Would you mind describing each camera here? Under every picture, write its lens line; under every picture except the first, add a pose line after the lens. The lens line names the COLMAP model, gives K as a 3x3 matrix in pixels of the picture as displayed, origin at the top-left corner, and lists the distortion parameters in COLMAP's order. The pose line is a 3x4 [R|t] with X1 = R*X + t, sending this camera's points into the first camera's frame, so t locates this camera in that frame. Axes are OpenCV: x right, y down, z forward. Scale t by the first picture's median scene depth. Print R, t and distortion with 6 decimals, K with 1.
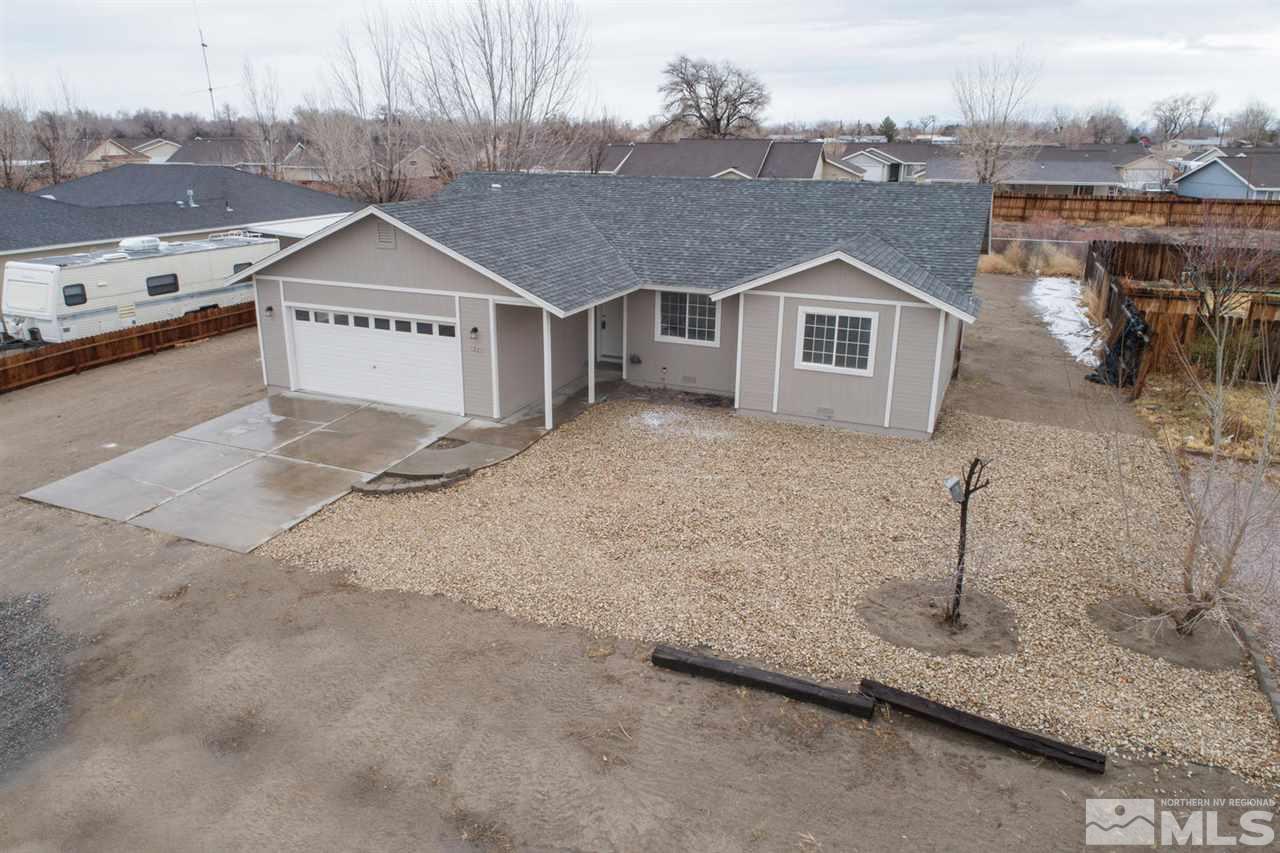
lens RADIAL K [[807.1, 0, 640.6], [0, 807.1, 406.0], [0, 0, 1]] dist [-0.001178, 0.001415]
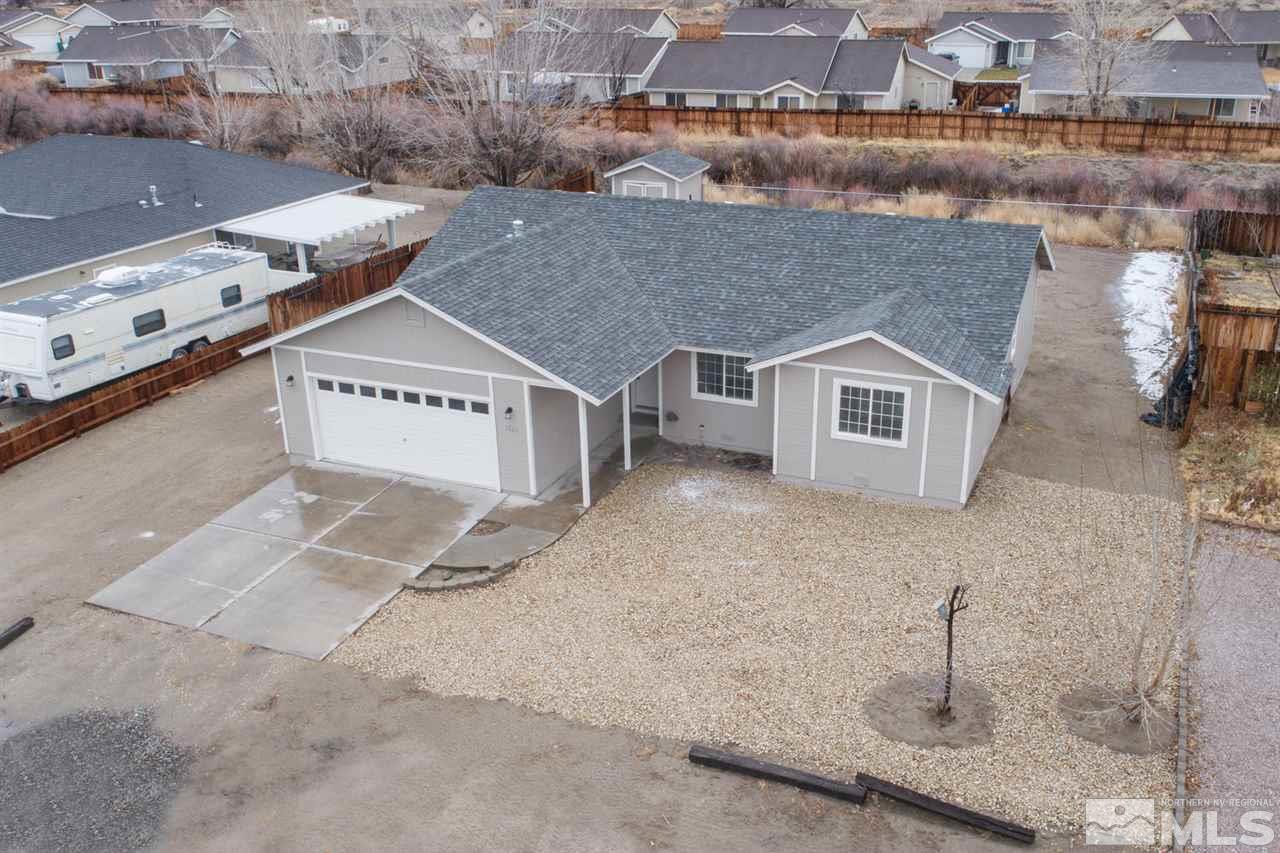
lens RADIAL K [[1051.4, 0, 712.0], [0, 1051.4, 428.2], [0, 0, 1]] dist [0.000911, -0.001575]
pose [[0.999449, -0.021202, 0.025521, 0.010842], [0.018966, 0.996212, 0.084870, -0.177185], [-0.027223, -0.084339, 0.996065, -0.300450]]
